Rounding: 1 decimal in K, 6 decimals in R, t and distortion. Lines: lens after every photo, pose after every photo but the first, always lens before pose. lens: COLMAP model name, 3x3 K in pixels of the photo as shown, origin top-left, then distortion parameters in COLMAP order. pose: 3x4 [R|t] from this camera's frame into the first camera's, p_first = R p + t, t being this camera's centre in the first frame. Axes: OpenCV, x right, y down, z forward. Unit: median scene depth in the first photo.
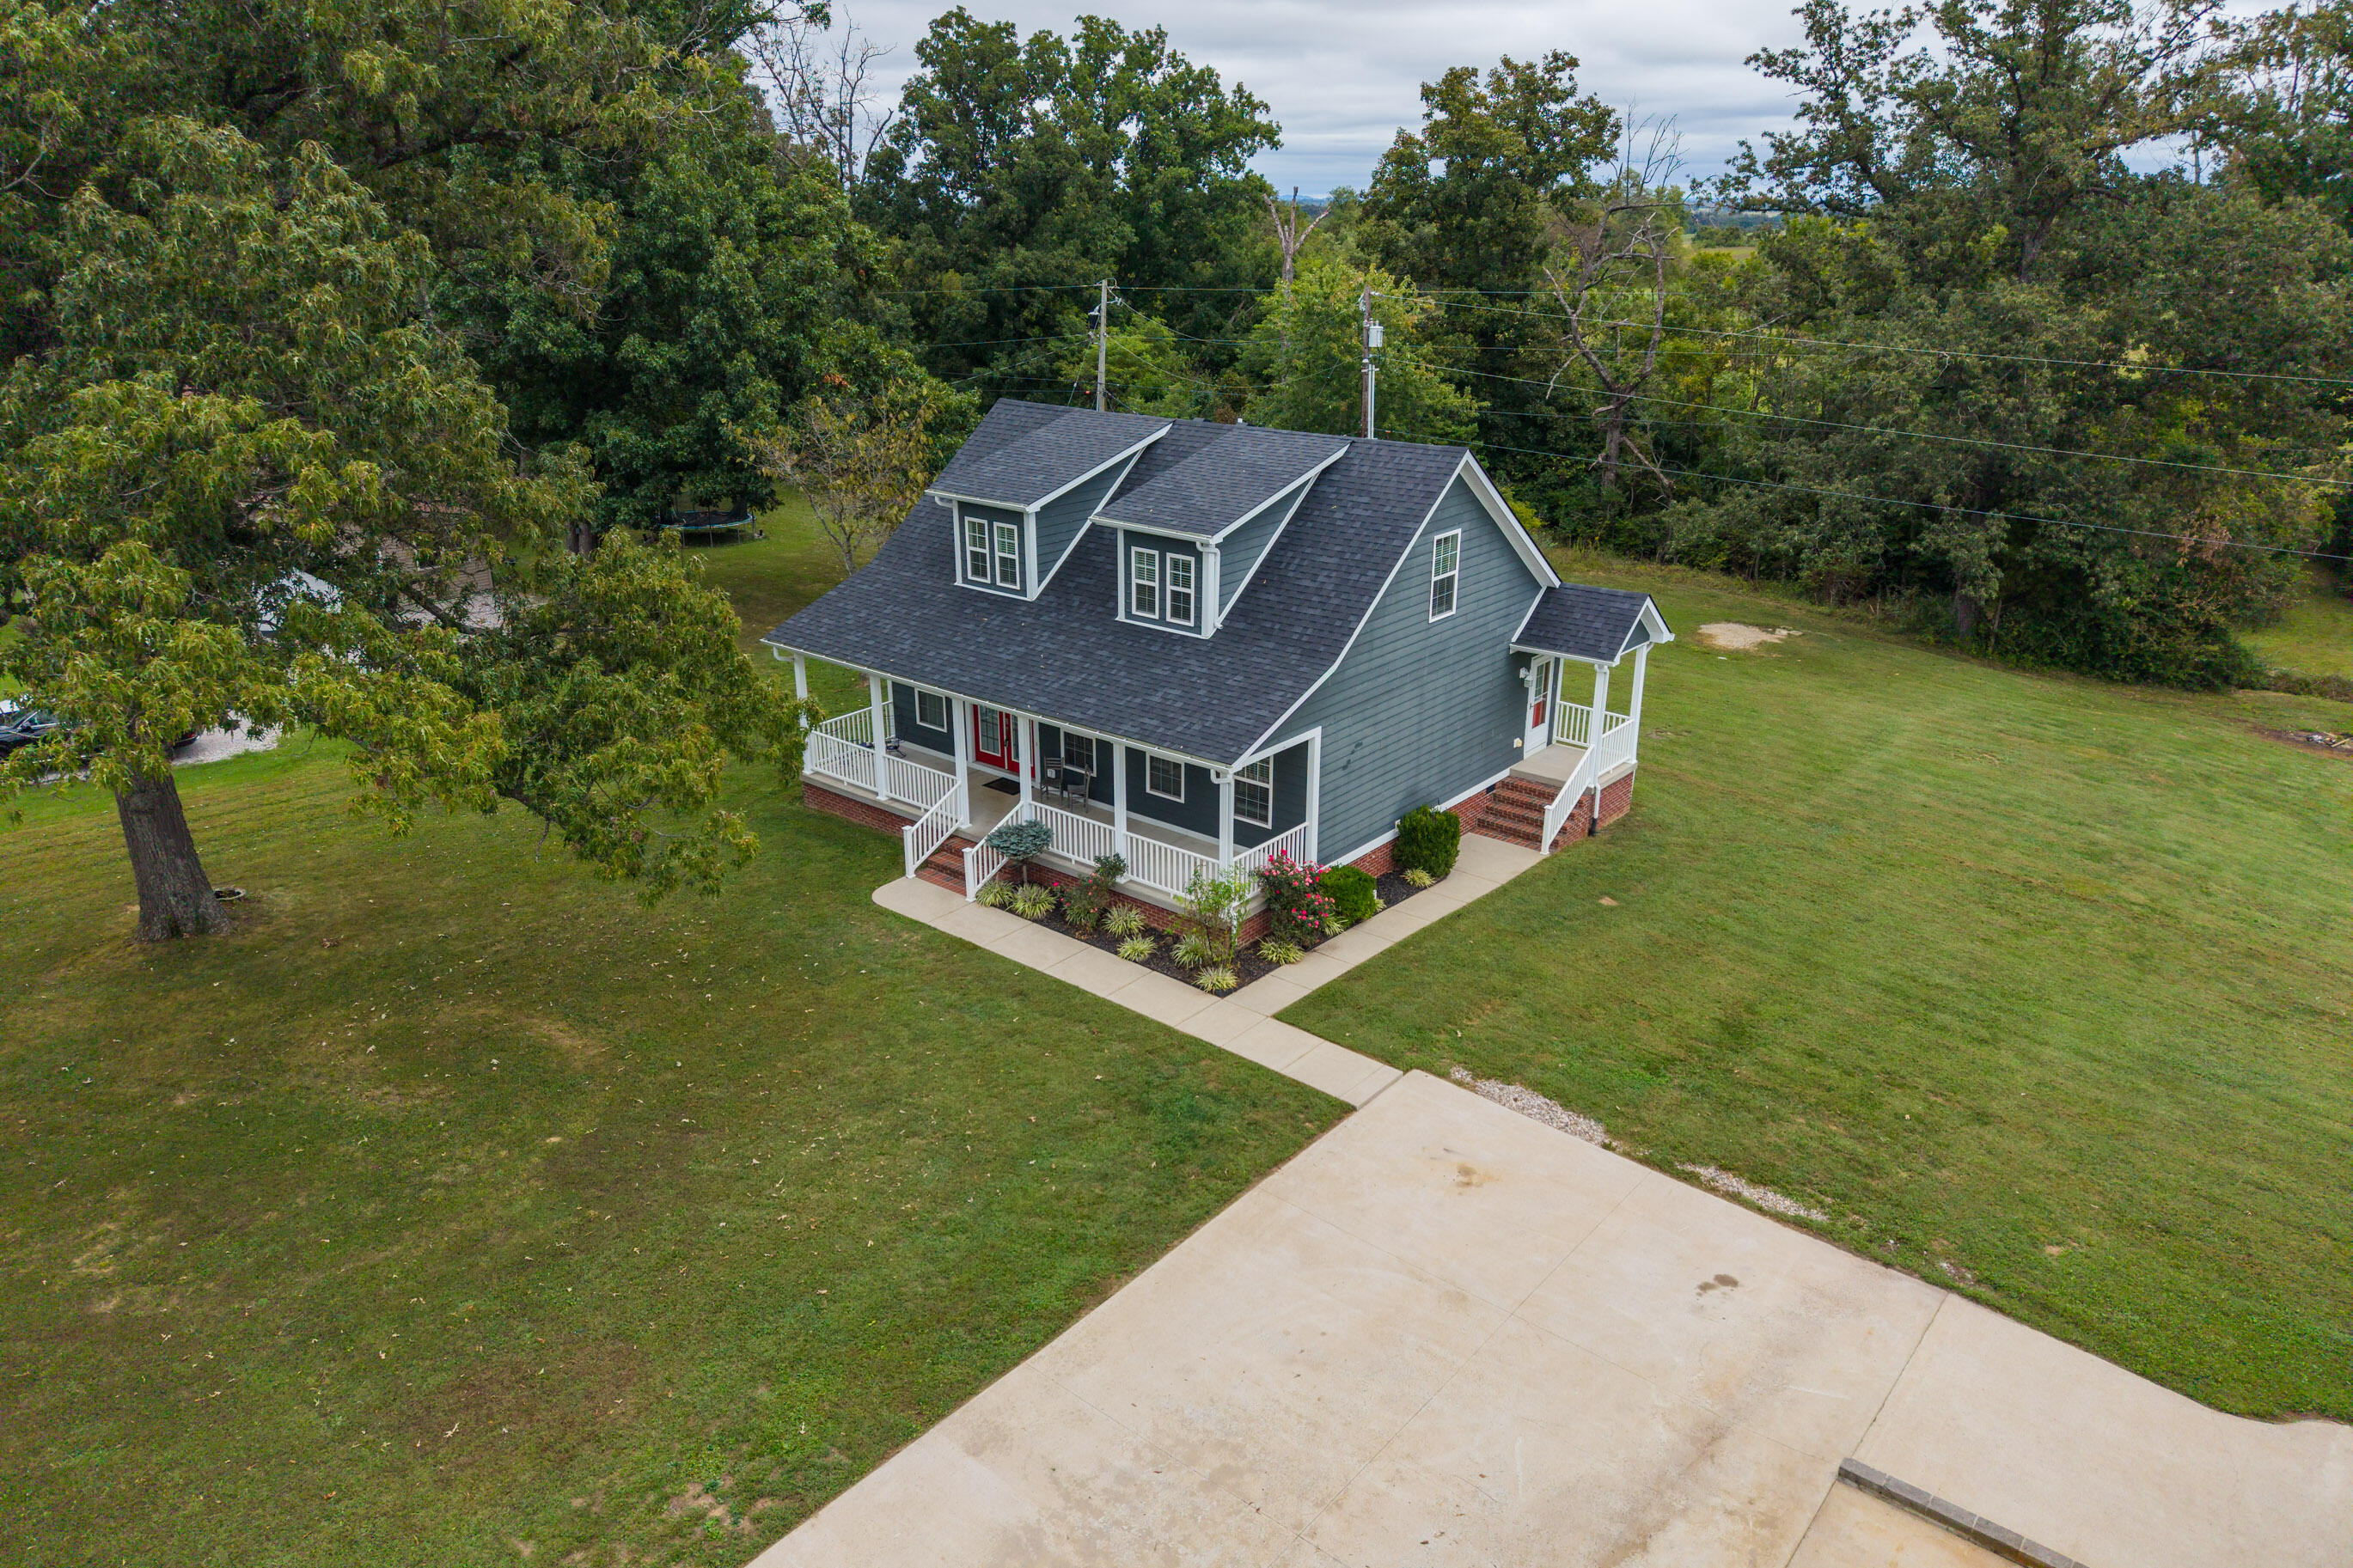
lens RADIAL K [[1581.1, 0, 1160.0], [0, 1581.1, 783.1], [0, 0, 1]] dist [0.006034, -0.005492]
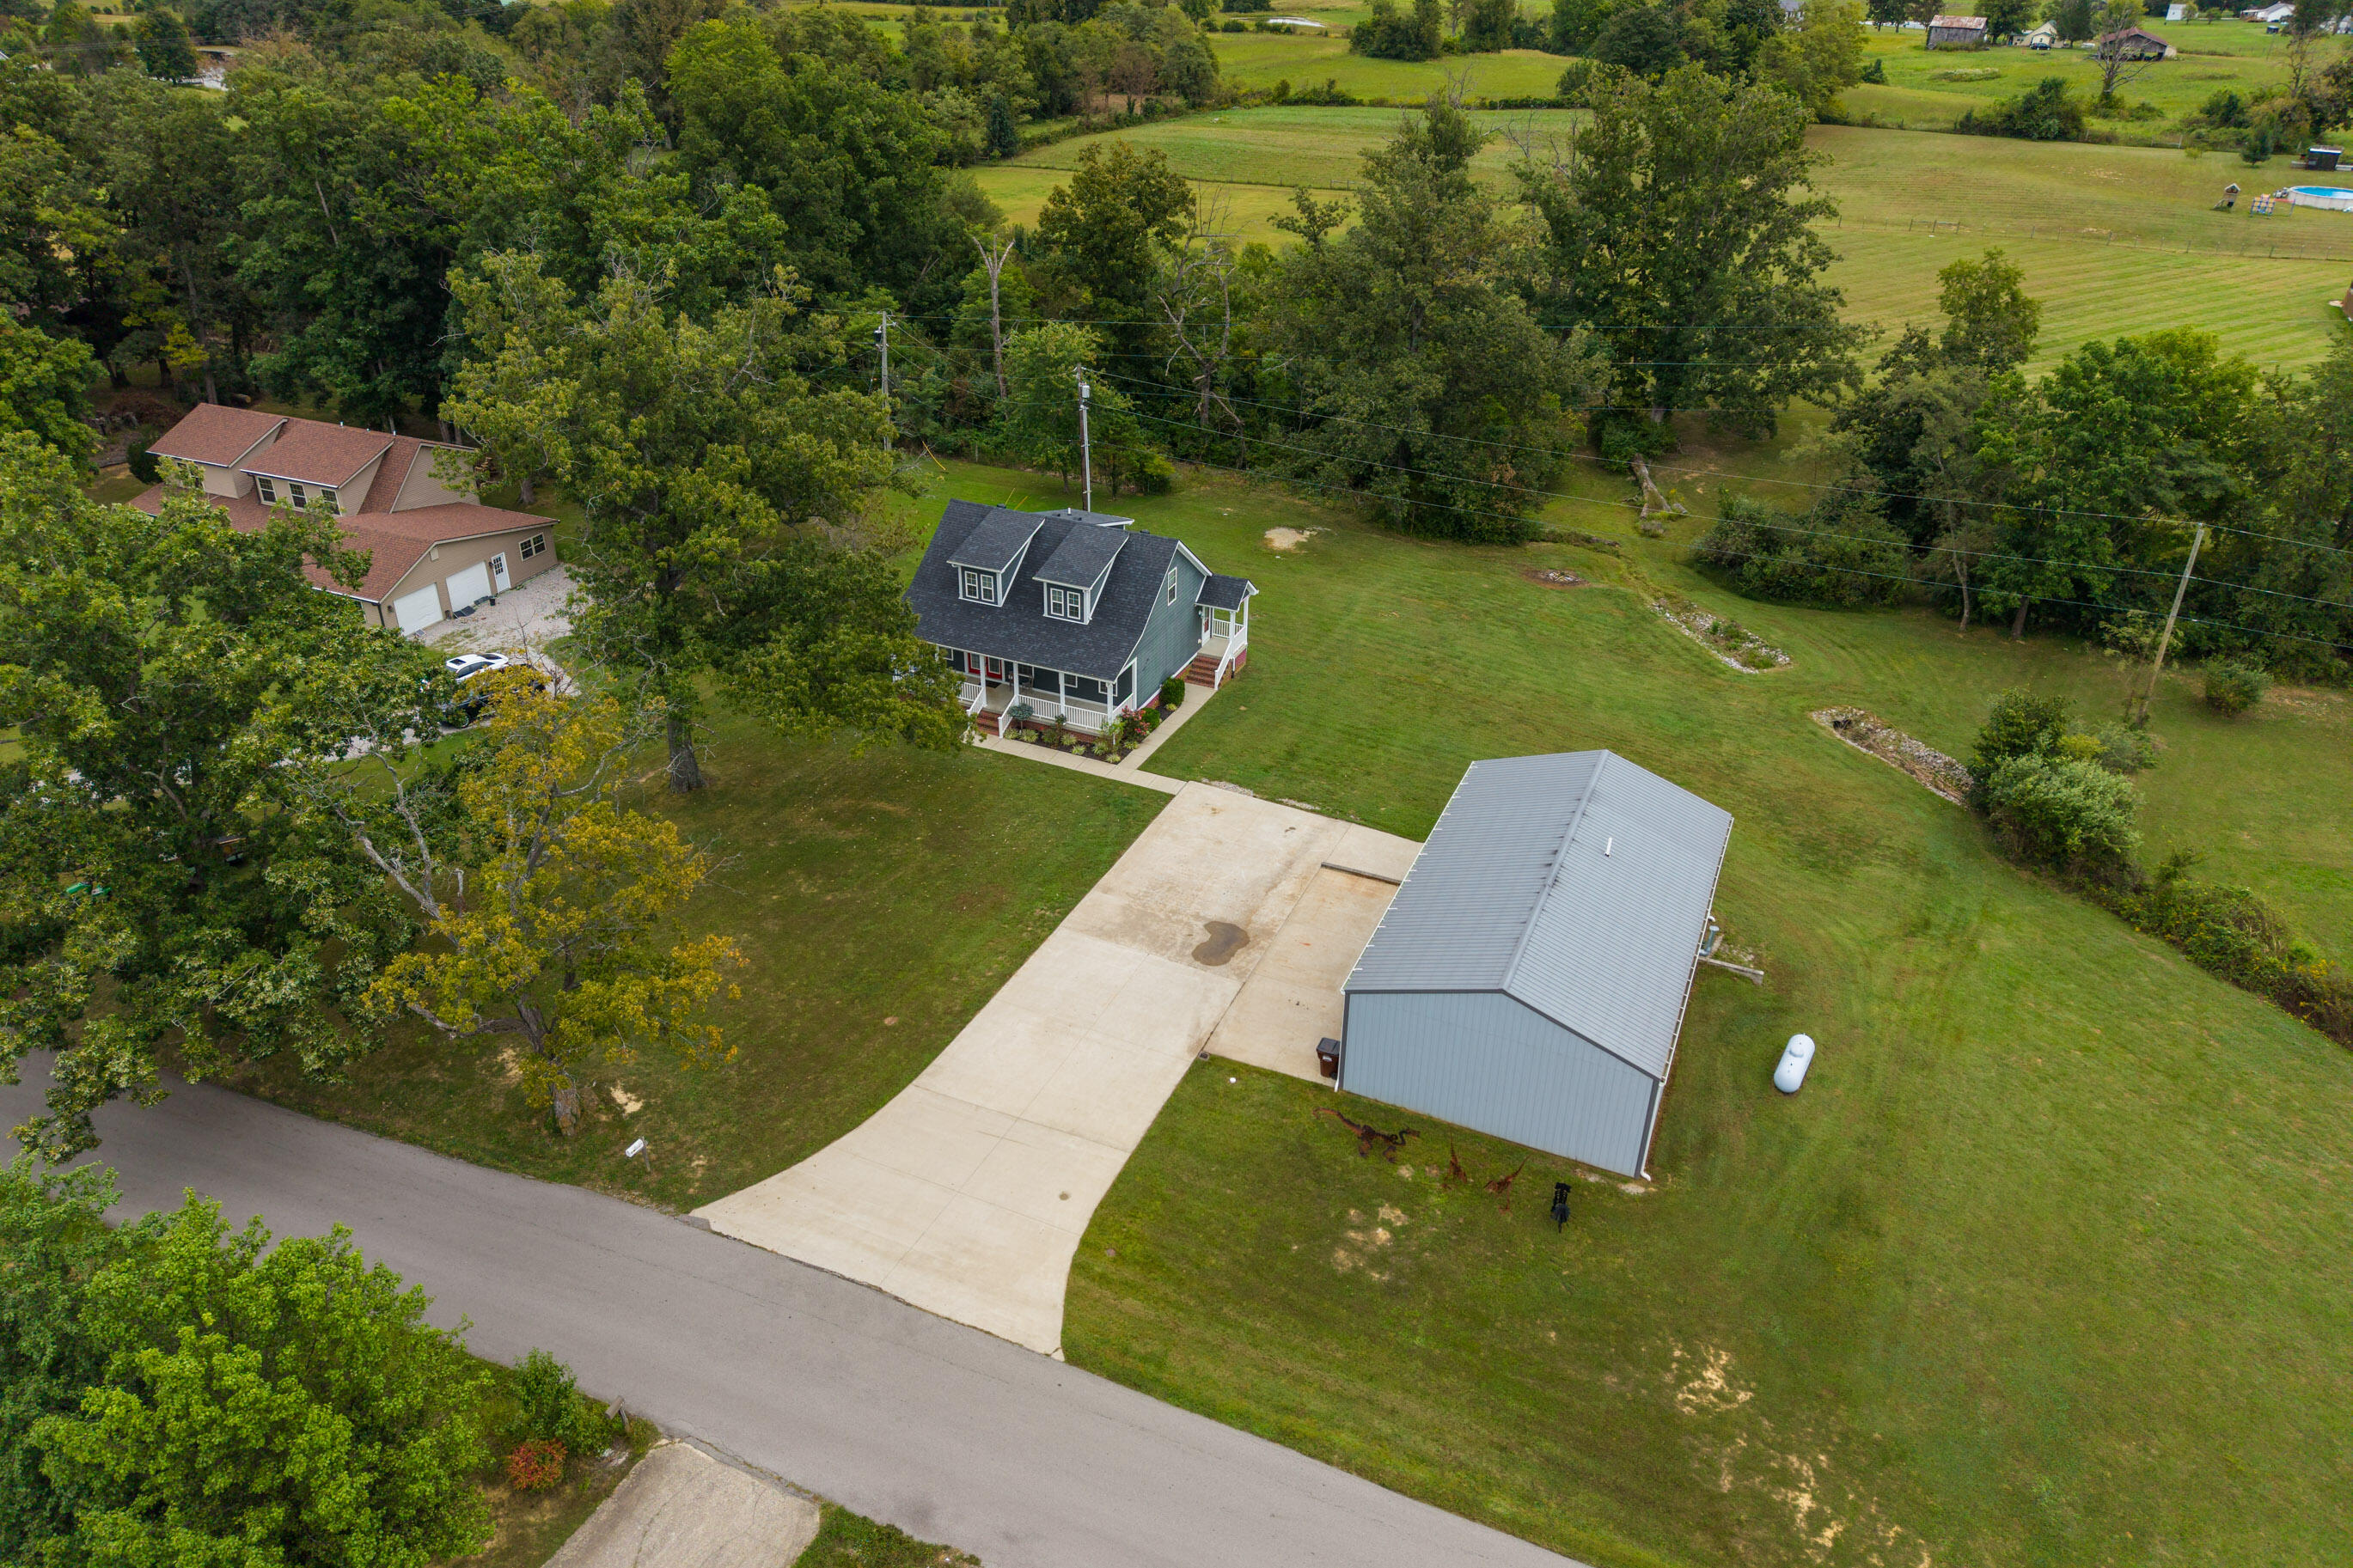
lens RADIAL K [[1581.1, 0, 1147.0], [0, 1581.1, 741.7], [0, 0, 1]] dist [0.006034, -0.005492]
pose [[0.964322, -0.116125, 0.237903, -0.514881], [0.081765, 0.985368, 0.149547, -0.285161], [-0.251788, -0.124759, 0.959707, -1.519467]]
